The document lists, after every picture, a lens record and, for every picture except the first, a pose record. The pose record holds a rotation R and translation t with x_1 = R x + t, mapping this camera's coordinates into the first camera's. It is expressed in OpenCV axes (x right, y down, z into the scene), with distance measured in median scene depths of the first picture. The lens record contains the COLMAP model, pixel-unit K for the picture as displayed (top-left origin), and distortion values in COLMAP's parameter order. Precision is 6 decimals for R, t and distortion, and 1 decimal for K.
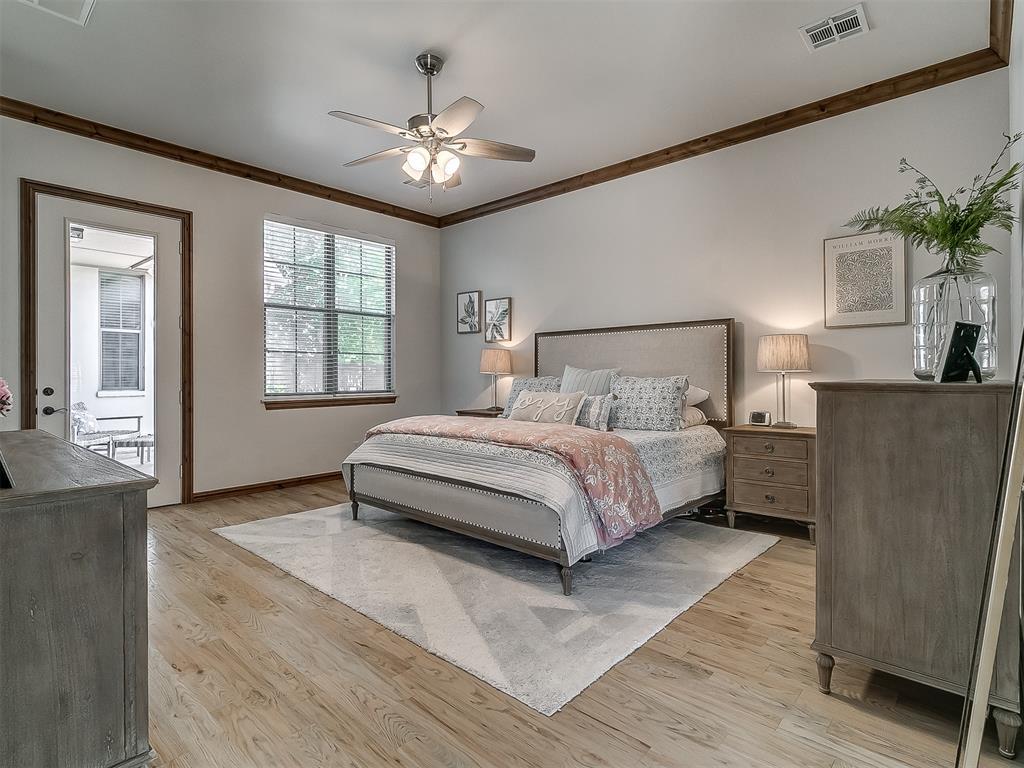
lens RADIAL K [[542.4, 0, 508.0], [0, 542.4, 377.8], [0, 0, 1]] dist [0.001702, 0.000260]
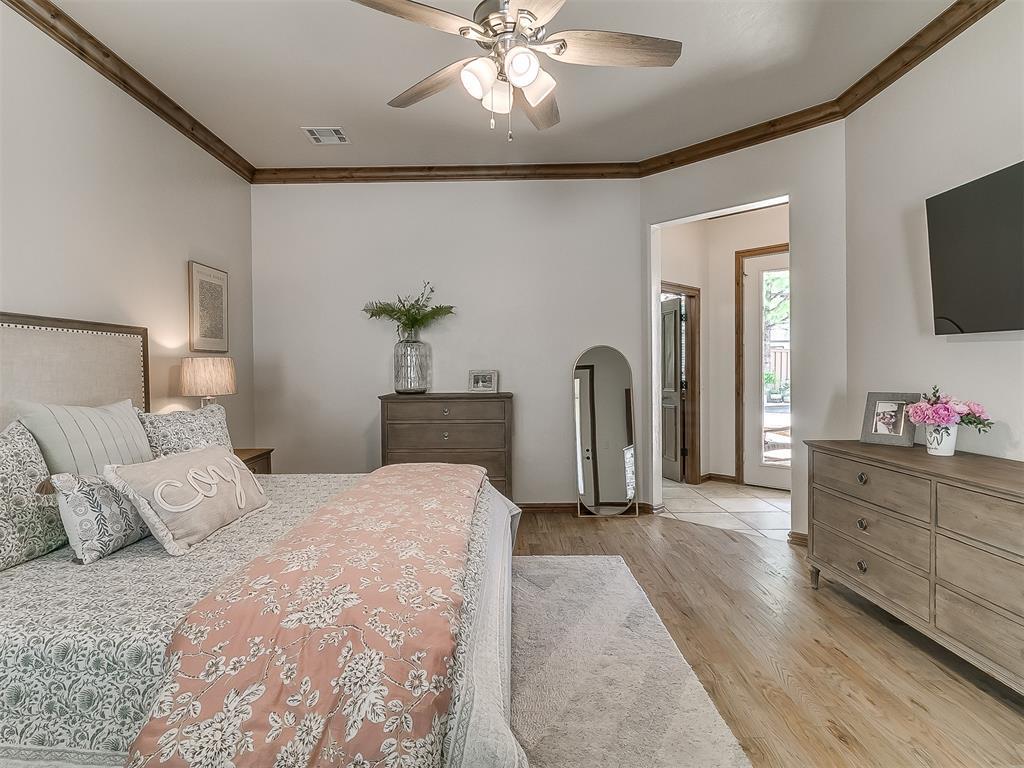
lens RADIAL K [[542.4, 0, 508.0], [0, 542.4, 377.8], [0, 0, 1]] dist [0.001702, 0.000260]
pose [[-0.689716, -0.003571, 0.724071, -0.764470], [0.015022, 0.999702, 0.019239, -0.076103], [-0.723924, 0.024147, -0.689457, 1.842487]]
